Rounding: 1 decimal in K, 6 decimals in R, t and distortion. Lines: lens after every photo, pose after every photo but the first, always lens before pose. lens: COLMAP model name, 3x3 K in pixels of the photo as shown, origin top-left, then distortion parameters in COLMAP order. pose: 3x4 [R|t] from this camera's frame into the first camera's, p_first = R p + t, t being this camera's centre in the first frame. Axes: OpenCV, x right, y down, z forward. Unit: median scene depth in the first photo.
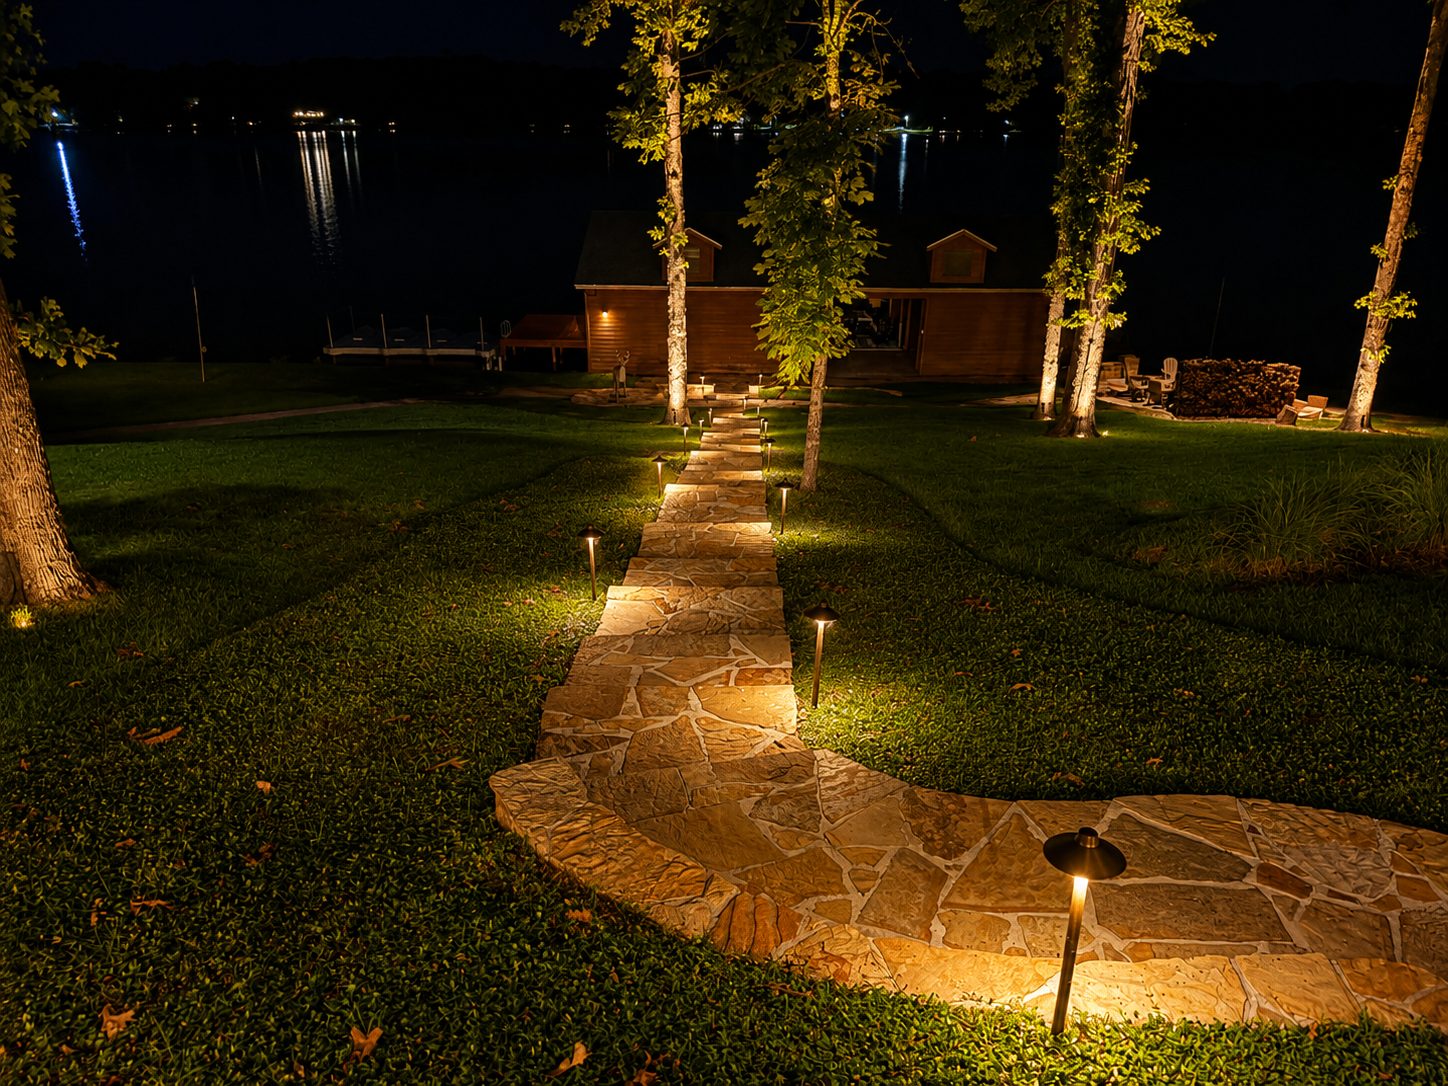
lens RADIAL K [[1059.5, 0, 724.0], [0, 1059.5, 543.0], [0, 0, 1]] dist [0.007698, 0.003212]
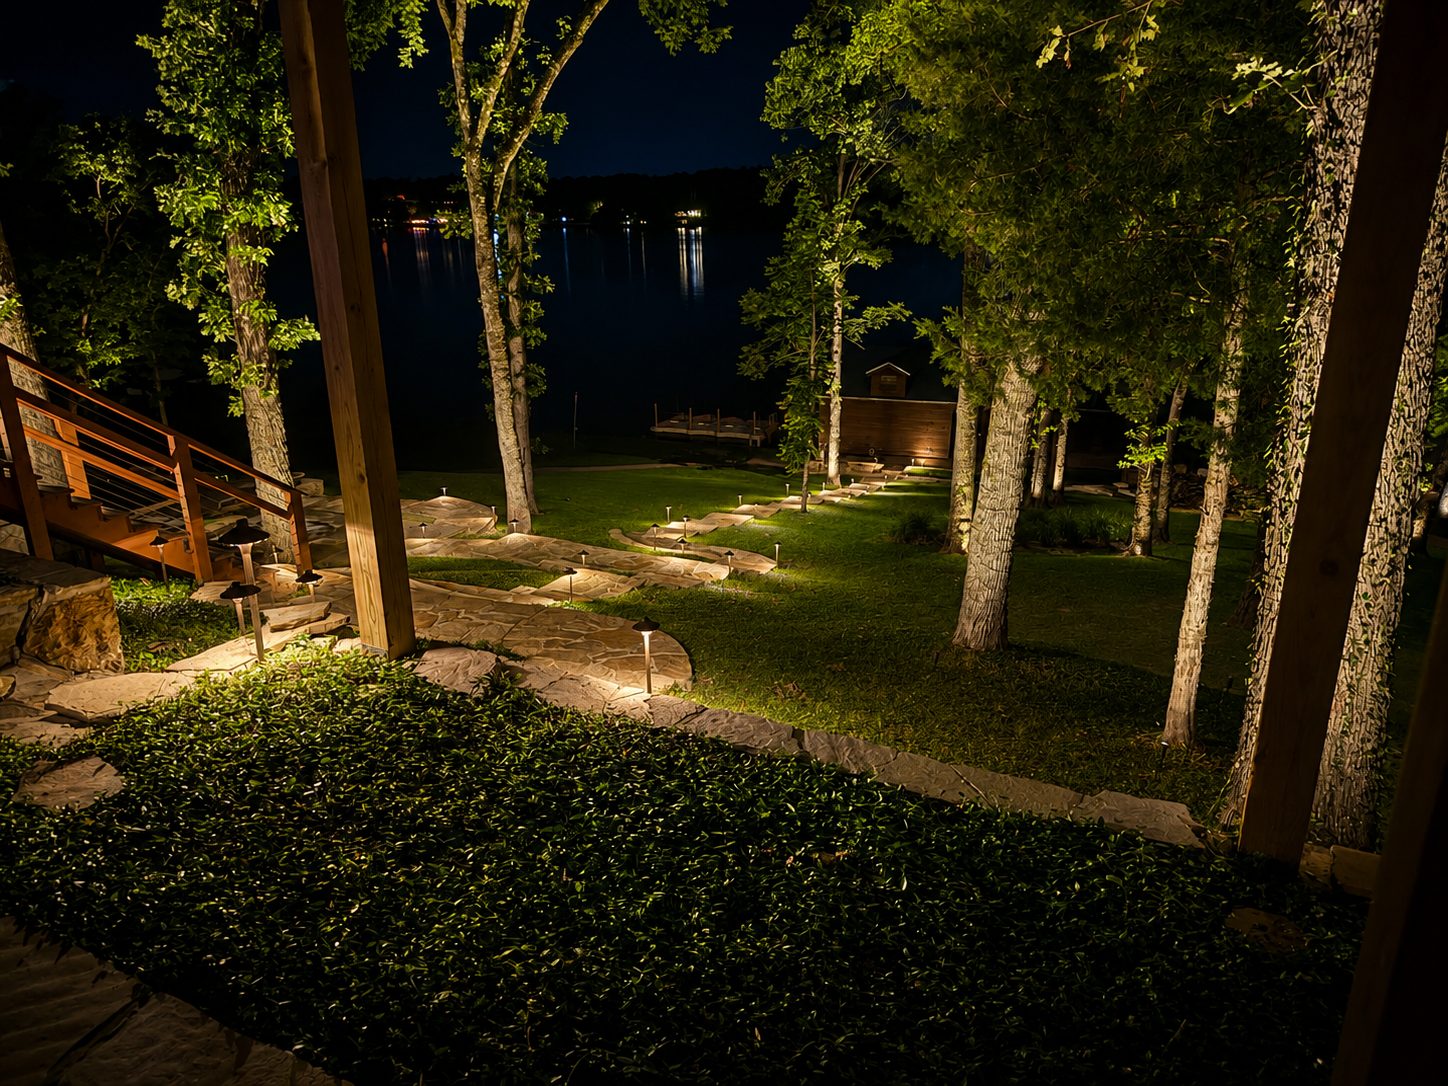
lens RADIAL K [[1059.5, 0, 724.0], [0, 1059.5, 543.0], [0, 0, 1]] dist [0.007698, 0.003212]
pose [[0.948381, 0.078539, -0.307254, 0.325257], [-0.098172, 0.993965, -0.048949, 0.085640], [0.301555, 0.076586, 0.950368, -0.708676]]
